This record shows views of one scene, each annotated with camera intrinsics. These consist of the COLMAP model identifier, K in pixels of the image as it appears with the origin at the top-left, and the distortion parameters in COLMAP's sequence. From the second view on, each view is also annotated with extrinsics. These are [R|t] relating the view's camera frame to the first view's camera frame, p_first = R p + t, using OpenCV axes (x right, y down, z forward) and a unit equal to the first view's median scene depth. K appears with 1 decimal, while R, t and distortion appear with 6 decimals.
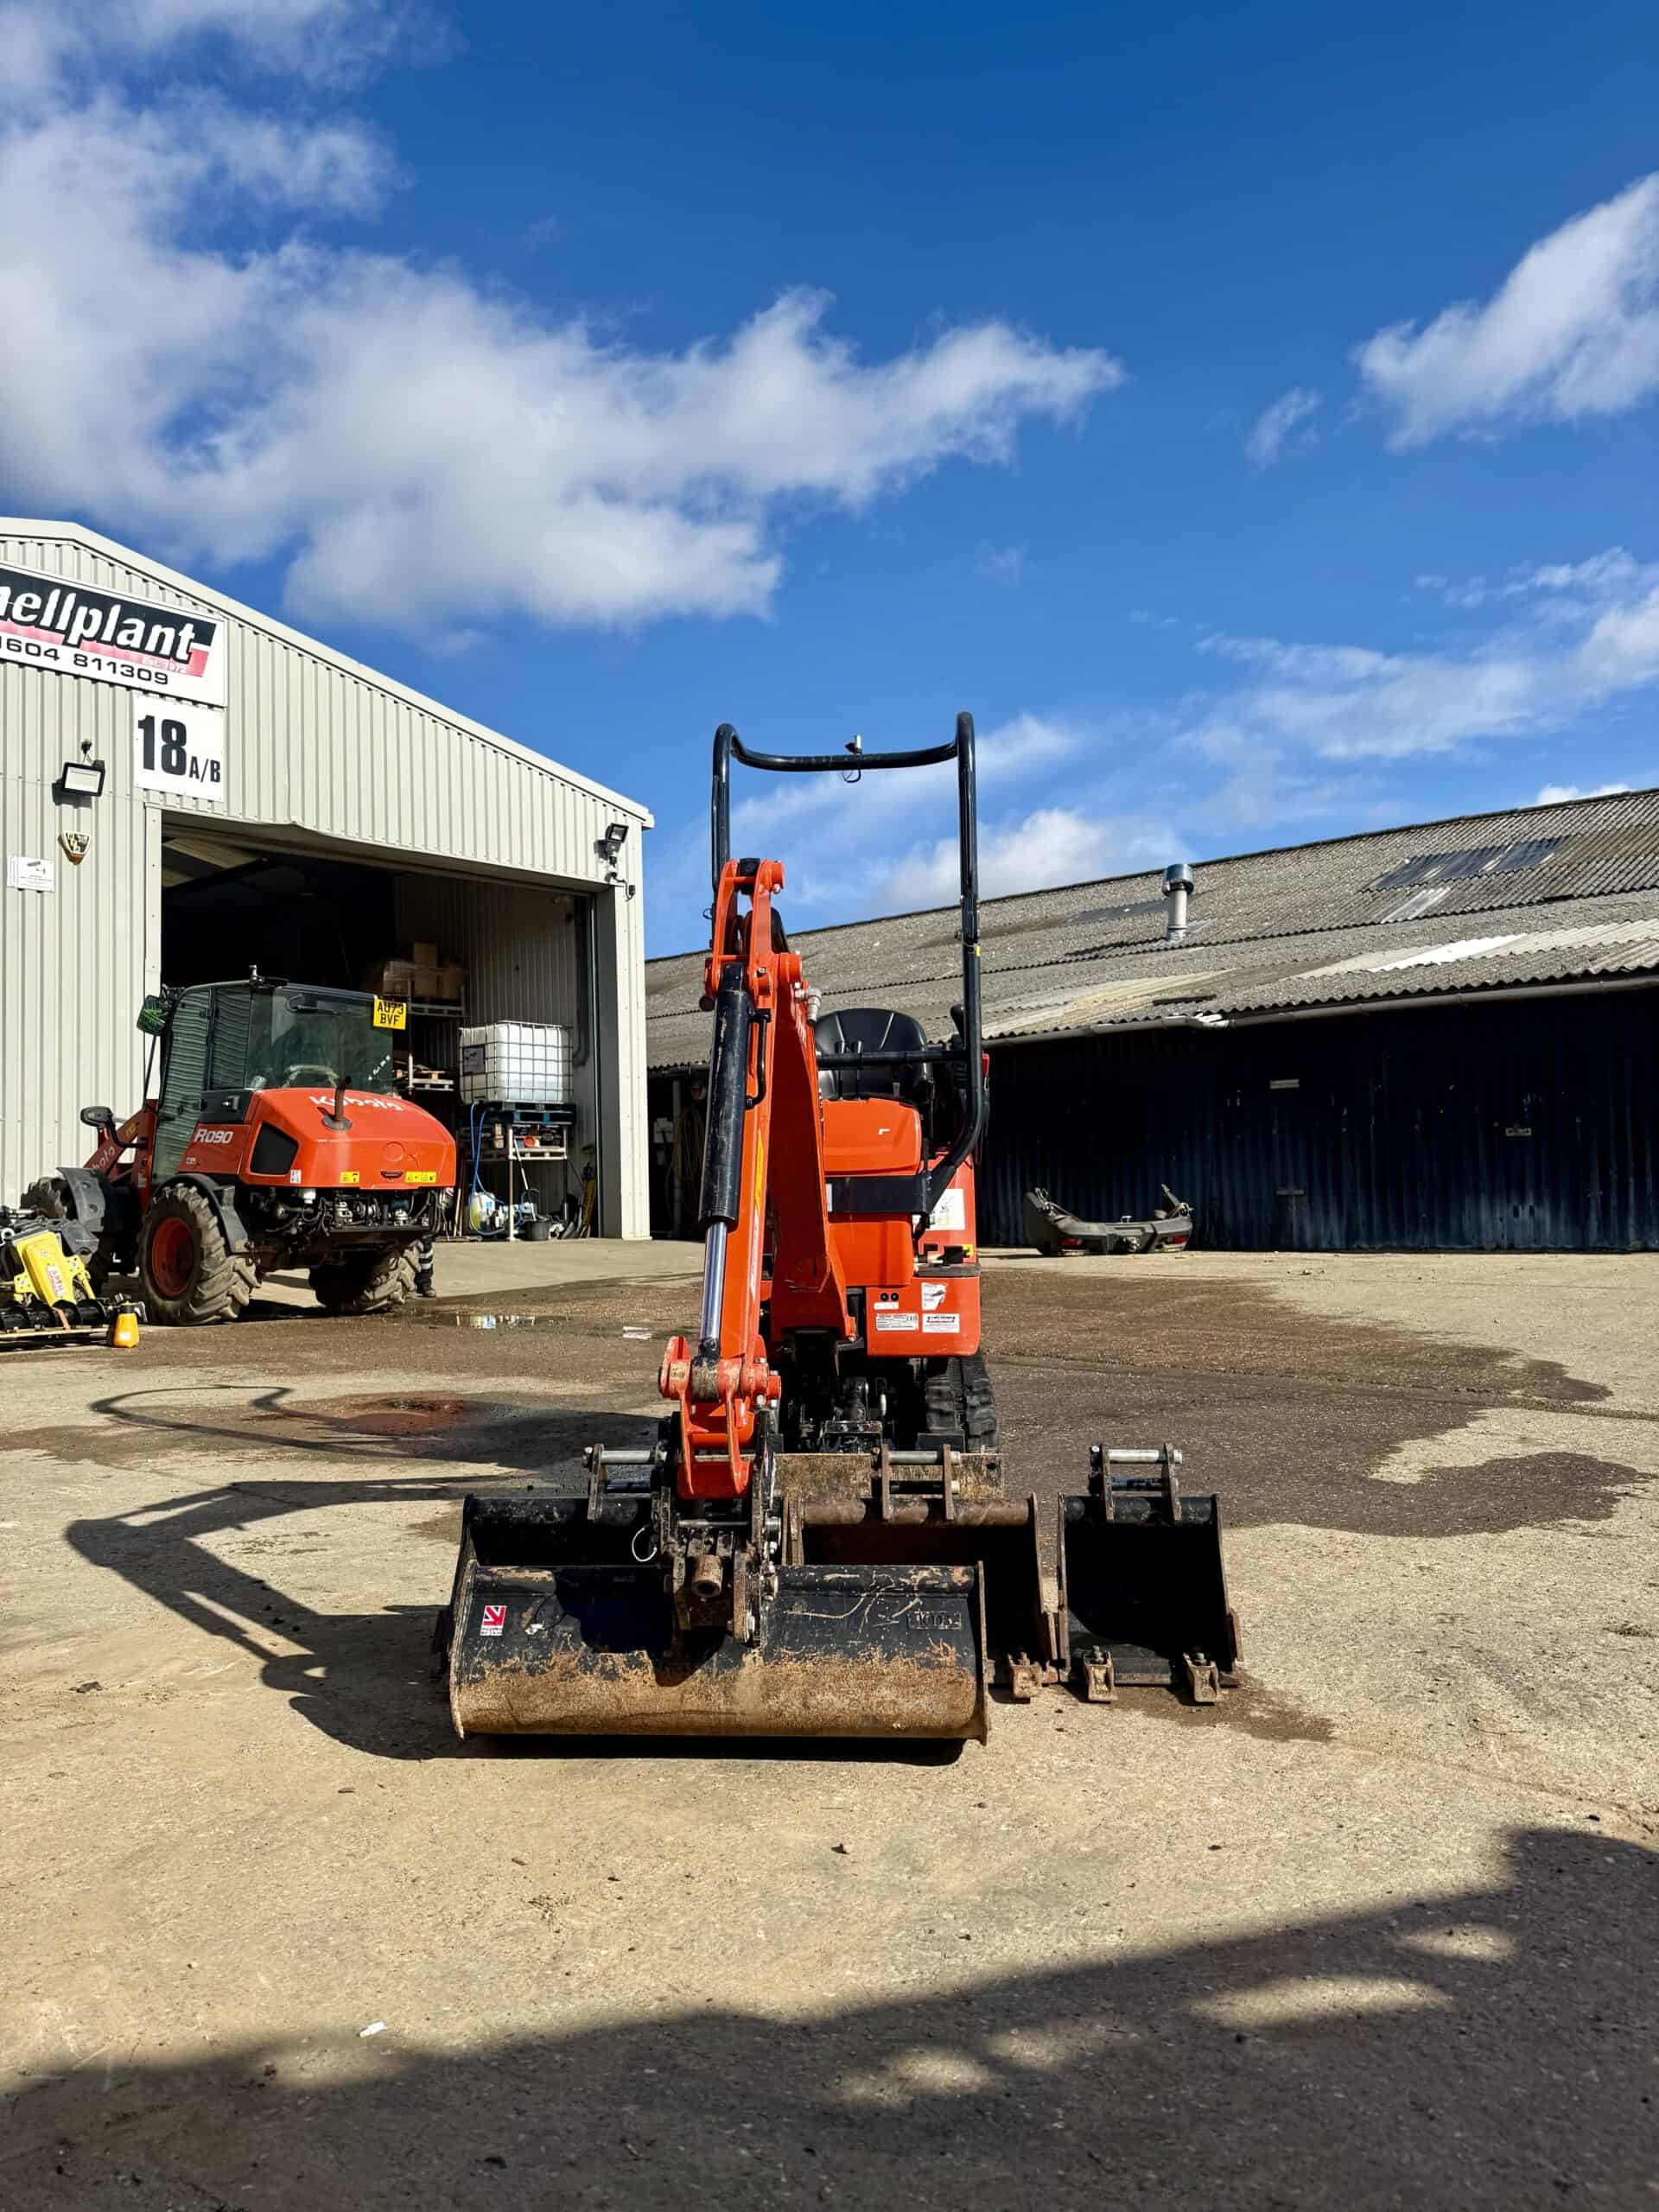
lens RADIAL K [[1530.8, 0, 833.5], [0, 1530.8, 1109.3], [0, 0, 1]] dist [0.107902, -0.186456]
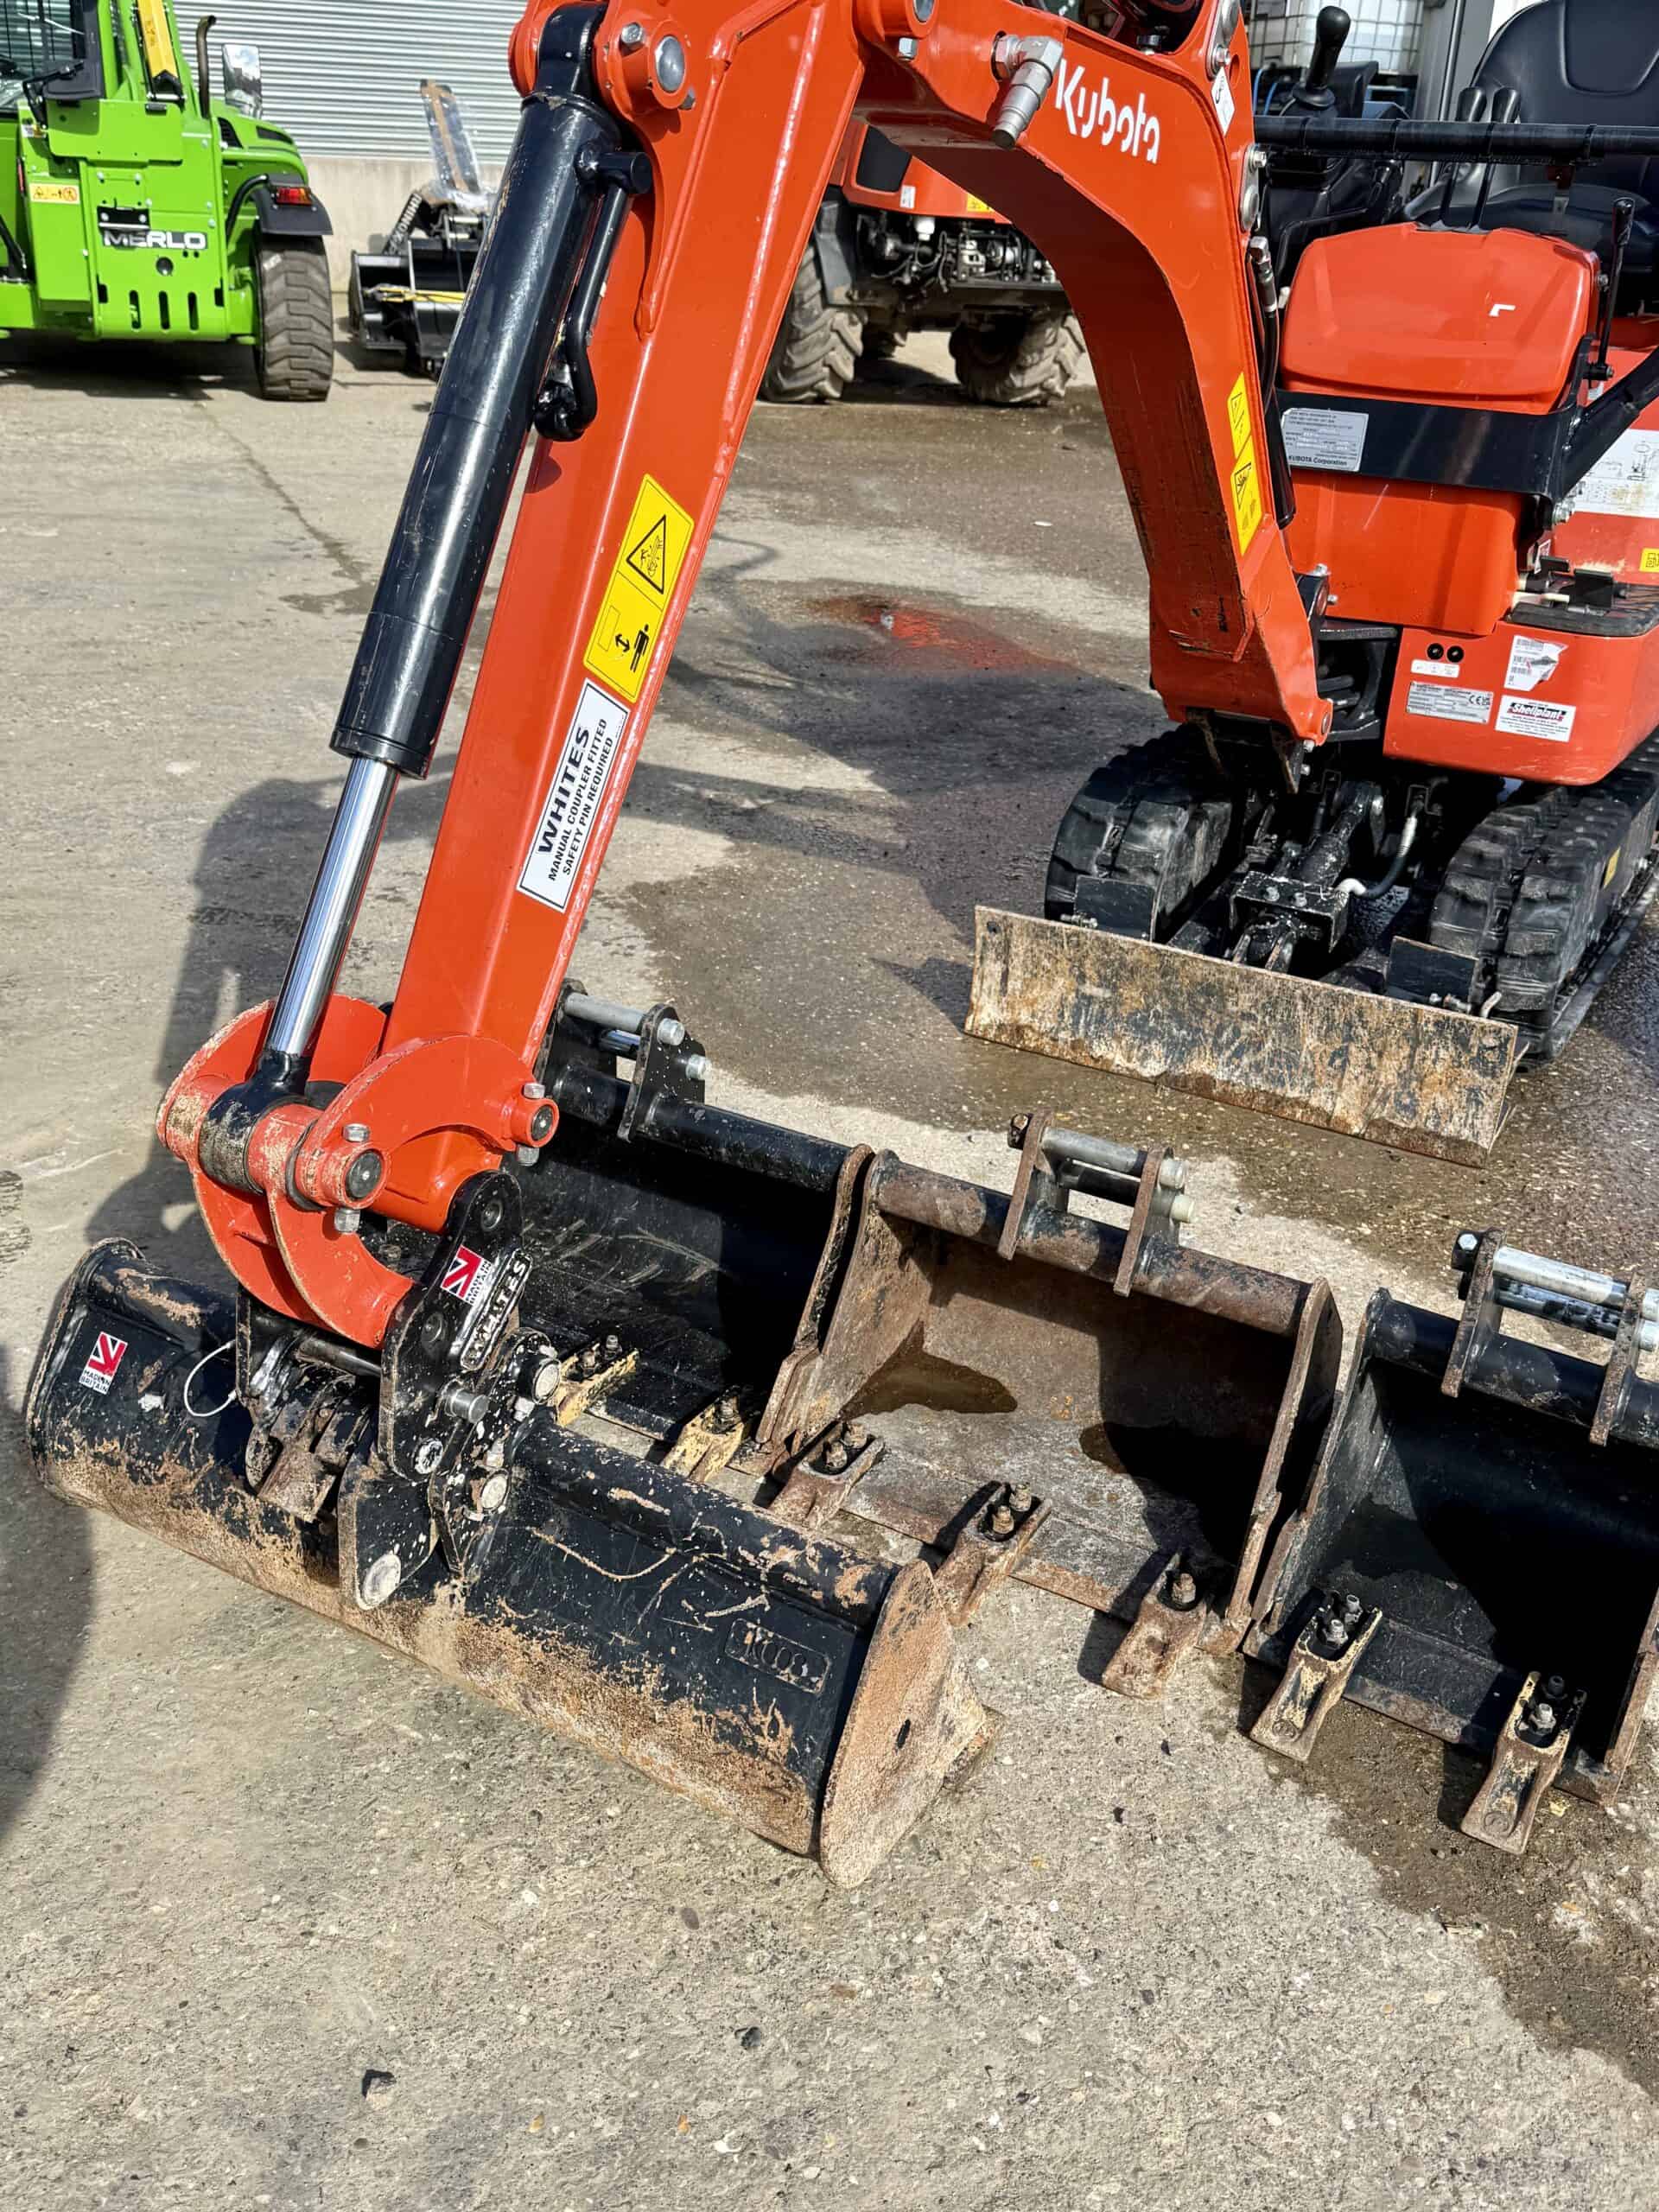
lens RADIAL K [[1898.1, 0, 839.4], [0, 1898.1, 1089.4], [0, 0, 1]] dist [0.228476, -0.546273]
pose [[0.892379, 0.245579, -0.378617, 0.039224], [-0.037894, 0.876785, 0.479388, -0.015838], [0.449693, -0.413449, 0.791730, 0.090824]]
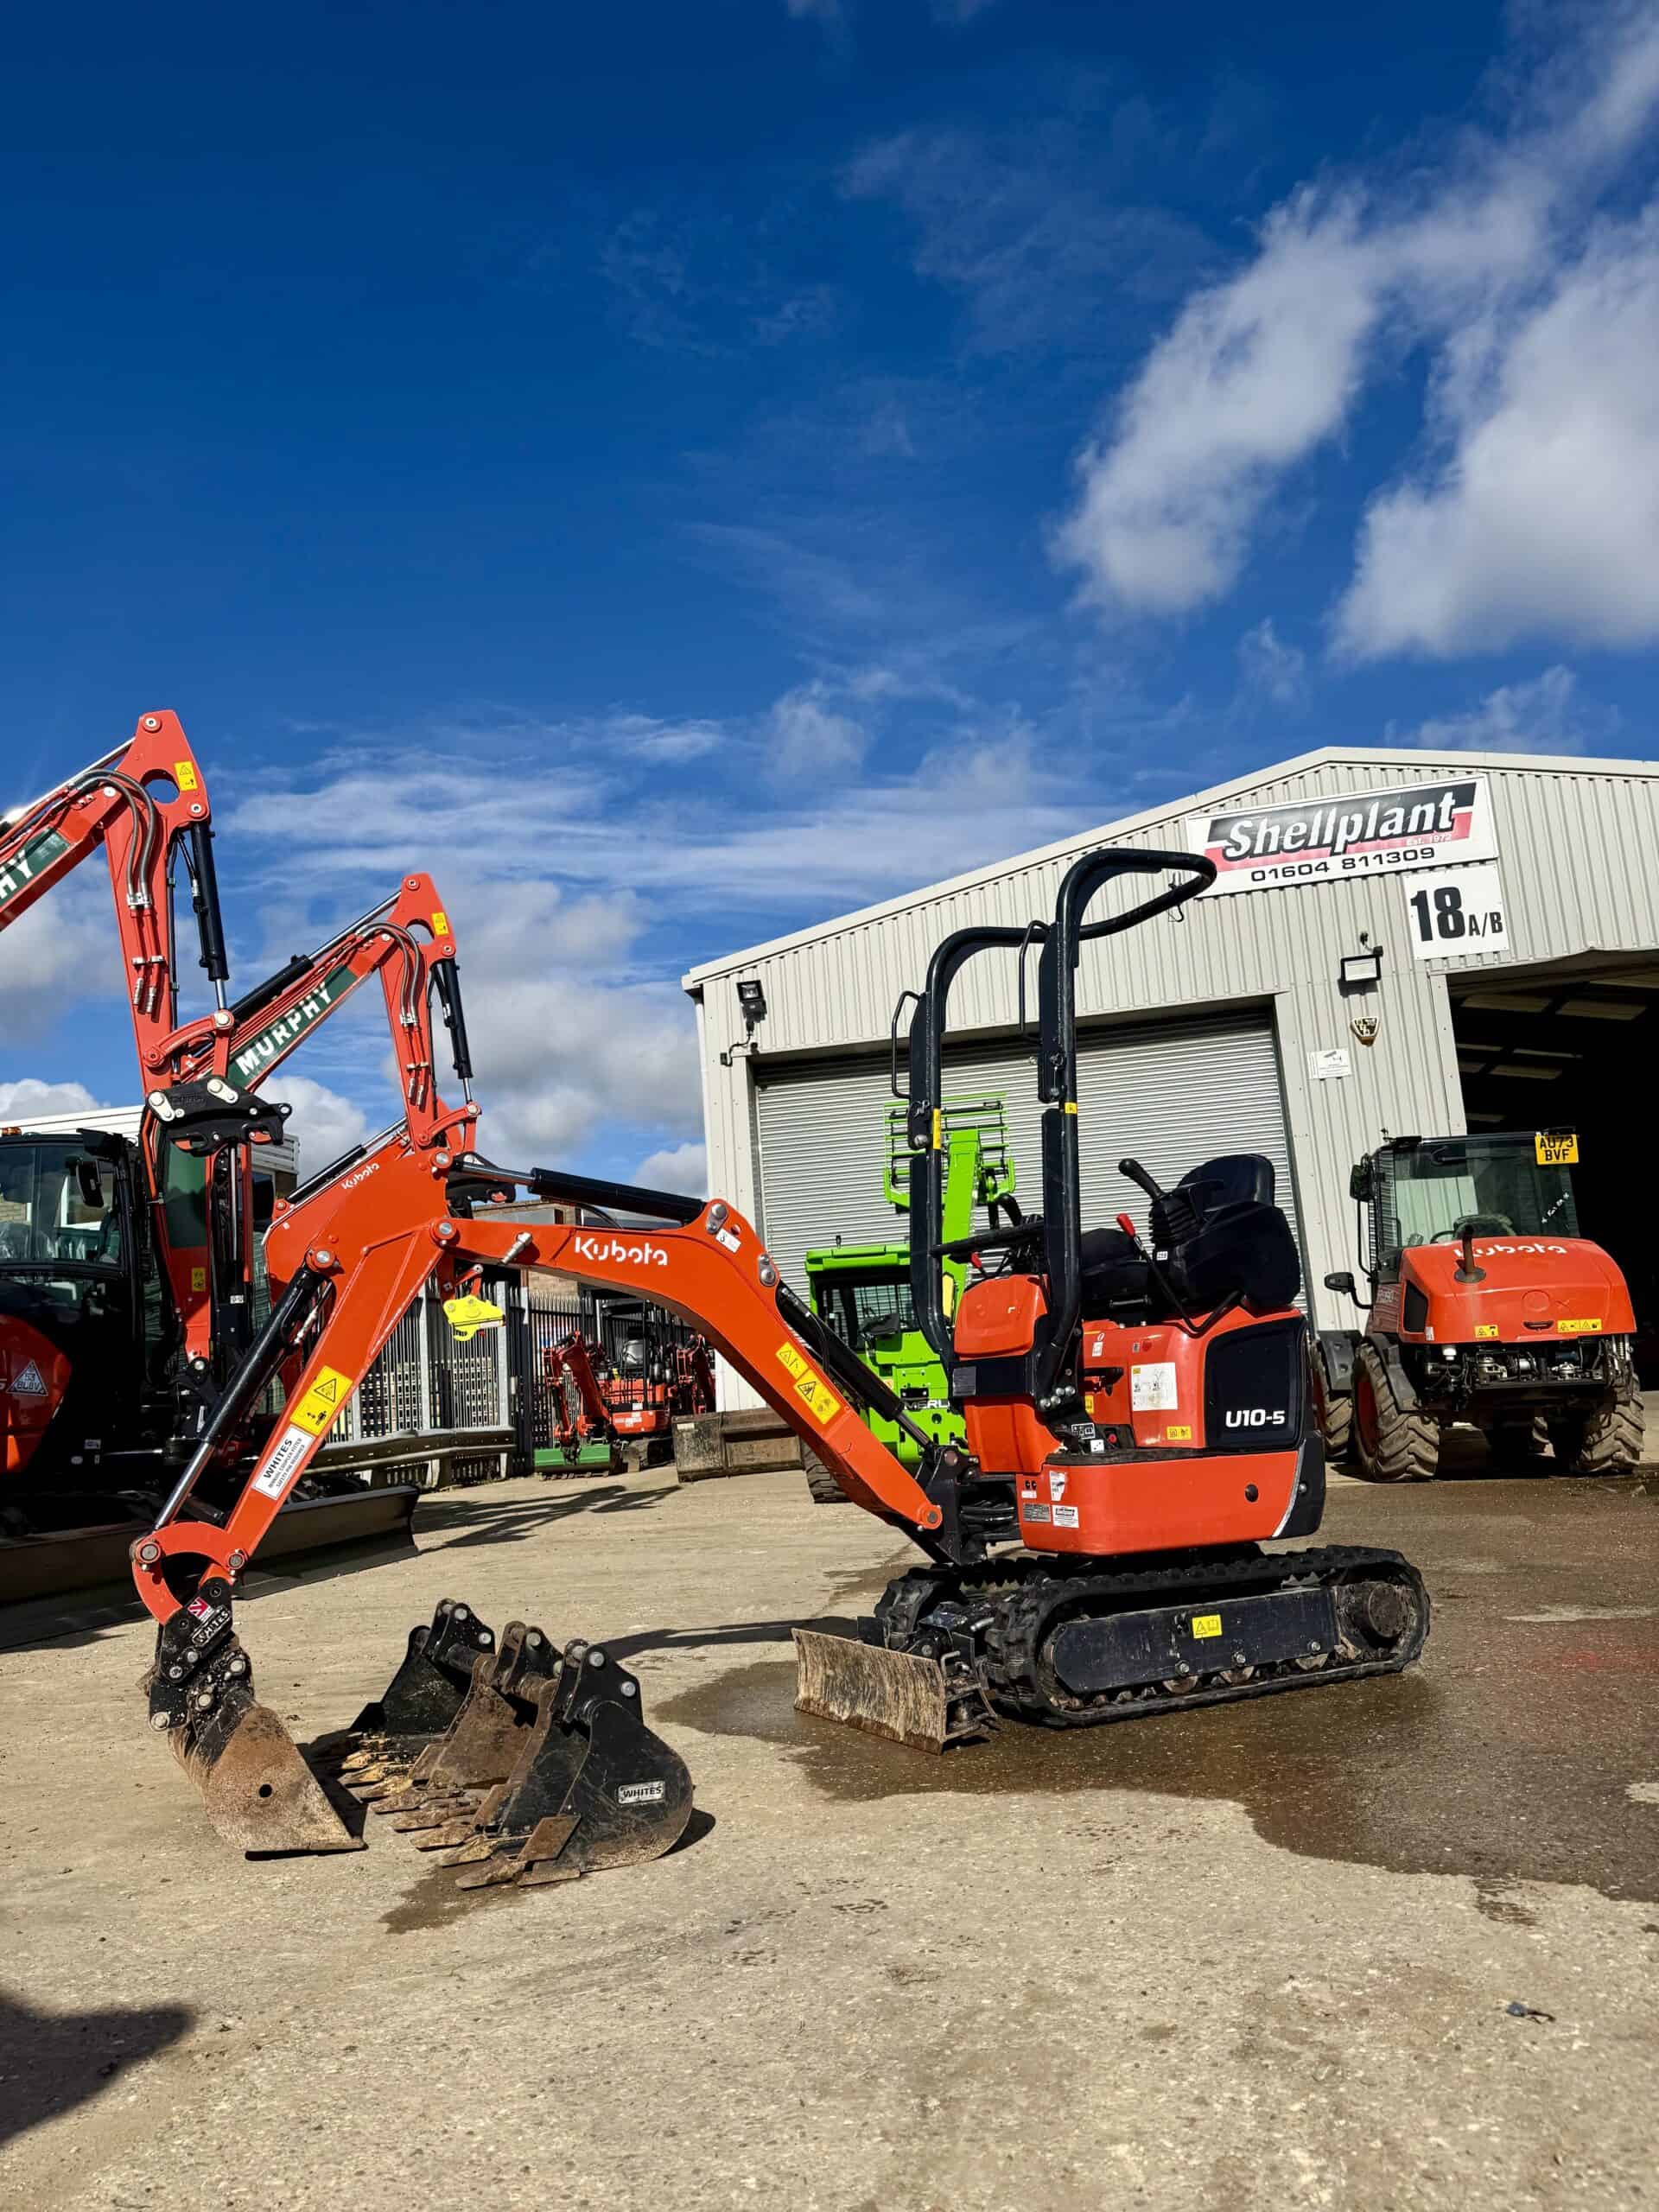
lens RADIAL K [[1540.2, 0, 834.3], [0, 1540.2, 1107.9], [0, 0, 1]] dist [0.109274, -0.188362]
pose [[0.507675, -0.173685, -0.843860, 0.234434], [0.098770, 0.984744, -0.143261, 0.004757], [0.855869, -0.010618, 0.517084, 0.111897]]
